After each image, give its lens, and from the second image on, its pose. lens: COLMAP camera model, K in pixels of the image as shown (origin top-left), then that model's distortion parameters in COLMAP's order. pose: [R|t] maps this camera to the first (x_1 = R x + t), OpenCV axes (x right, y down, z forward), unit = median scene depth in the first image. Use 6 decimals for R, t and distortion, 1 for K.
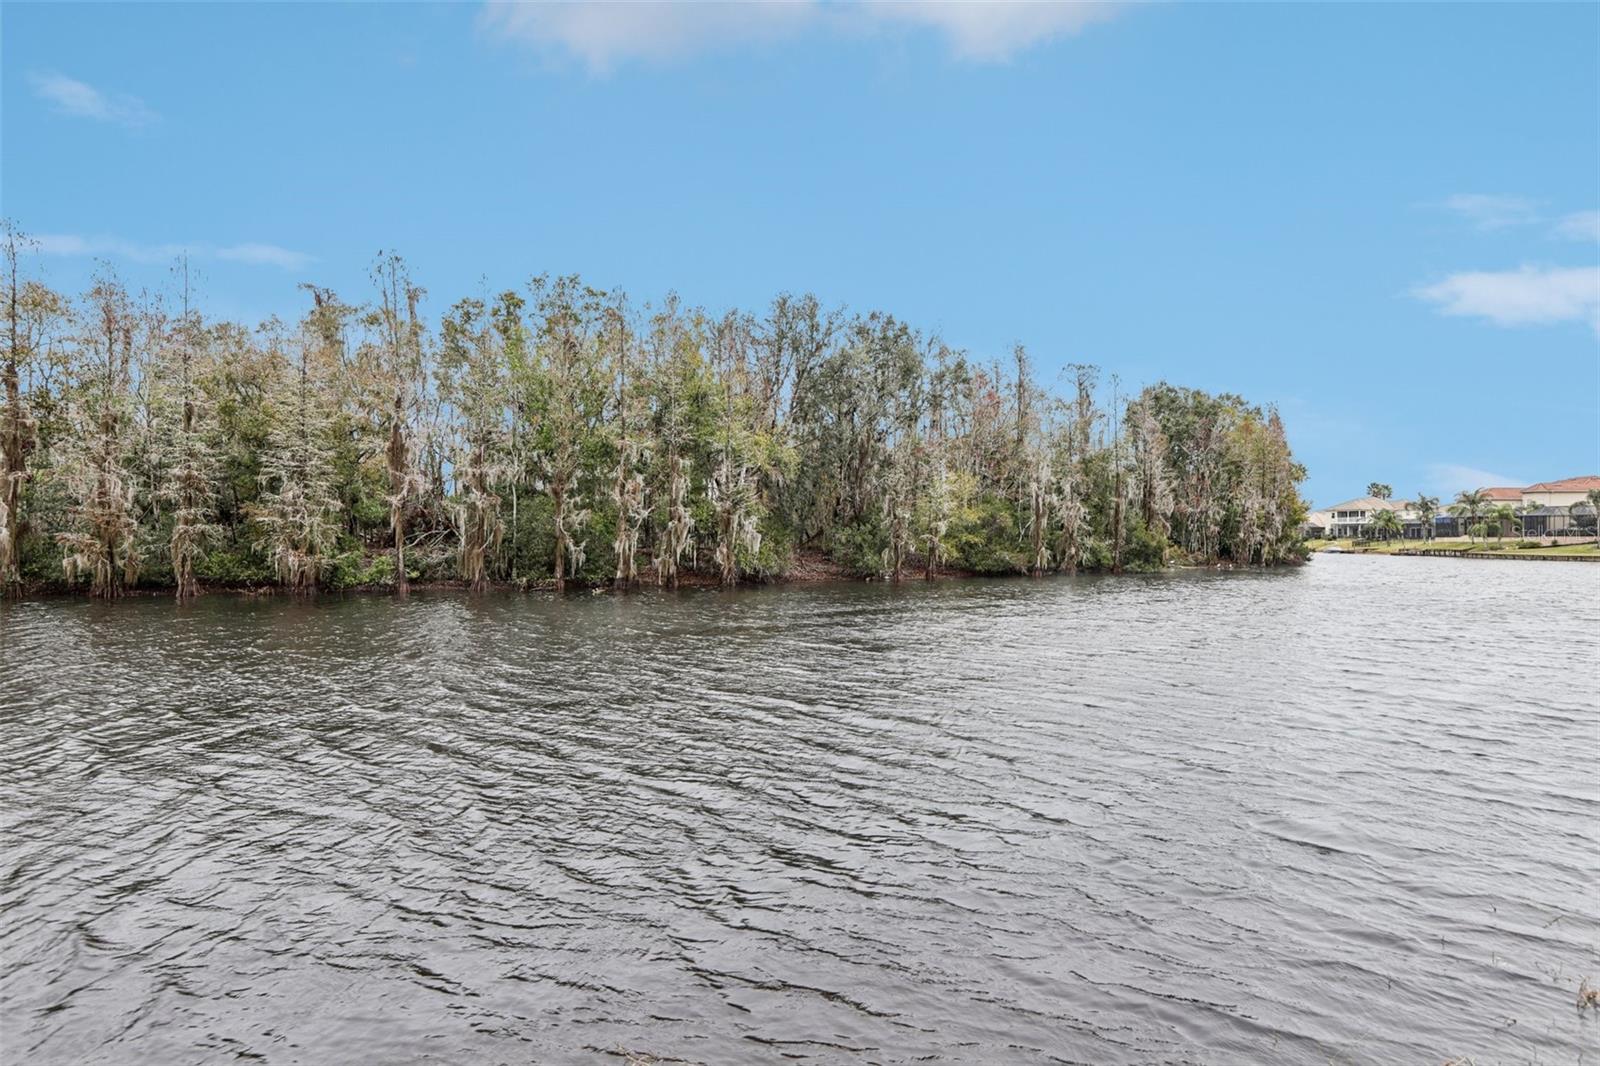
lens RADIAL K [[937.1, 0, 812.0], [0, 937.1, 537.0], [0, 0, 1]] dist [0.023984, 0.004177]
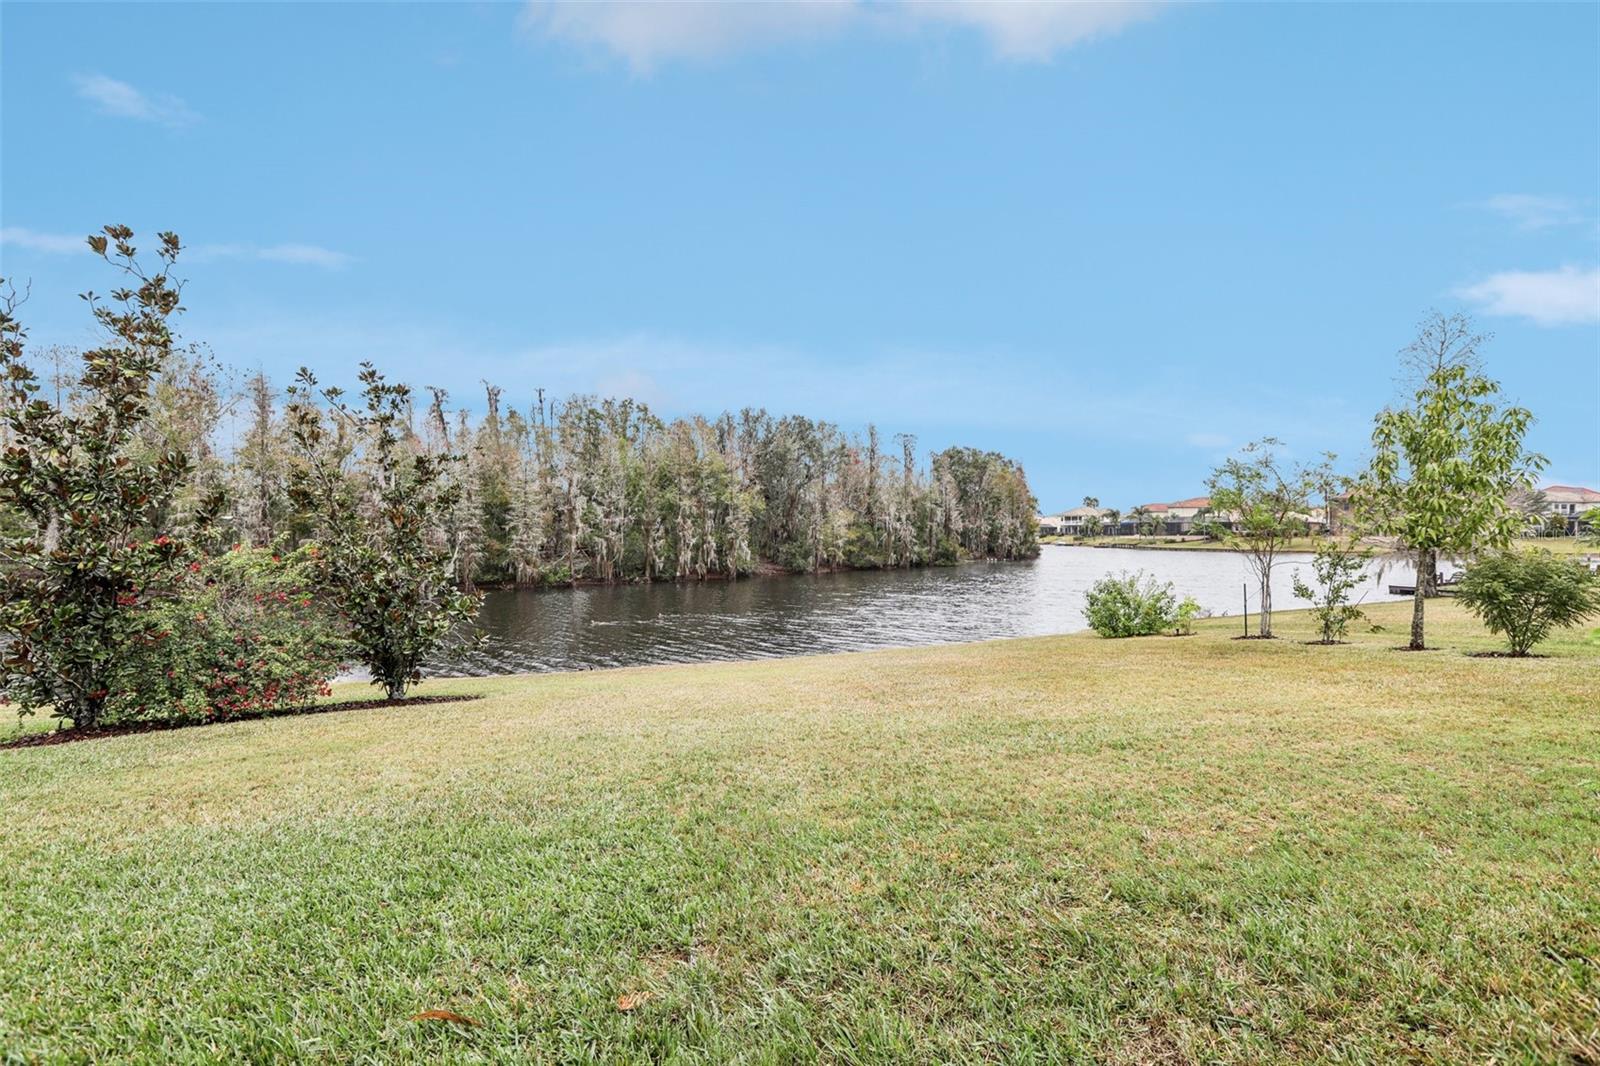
lens RADIAL K [[739.9, 0, 792.7], [0, 739.9, 534.5], [0, 0, 1]] dist [-0.014642, 0.004711]
pose [[0.989250, -0.006040, 0.146113, -0.123901], [0.005324, 0.999972, 0.005290, -0.028101], [-0.146141, -0.004455, 0.989254, -0.302973]]
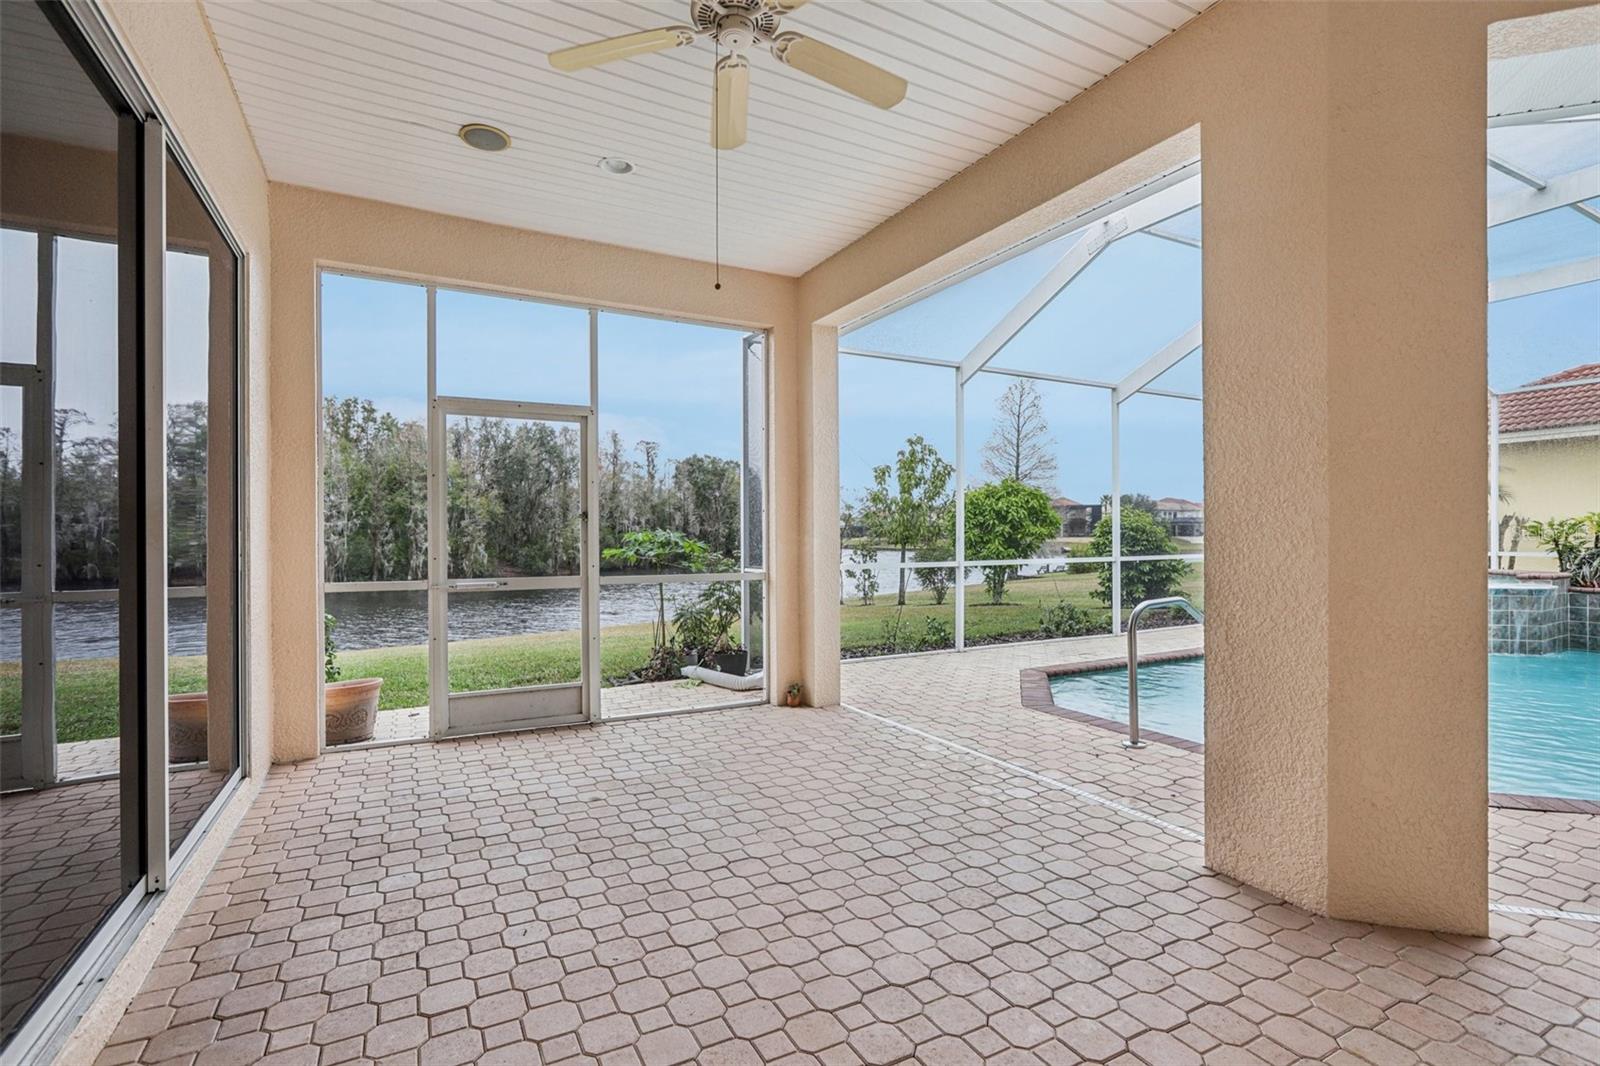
lens RADIAL K [[739.9, 0, 791.6], [0, 739.9, 531.8], [0, 0, 1]] dist [-0.014642, 0.004711]
pose [[0.890139, -0.006699, 0.455640, -0.124764], [0.007628, 0.999971, -0.000201, -0.028465], [-0.455626, 0.003655, 0.890164, -0.404082]]
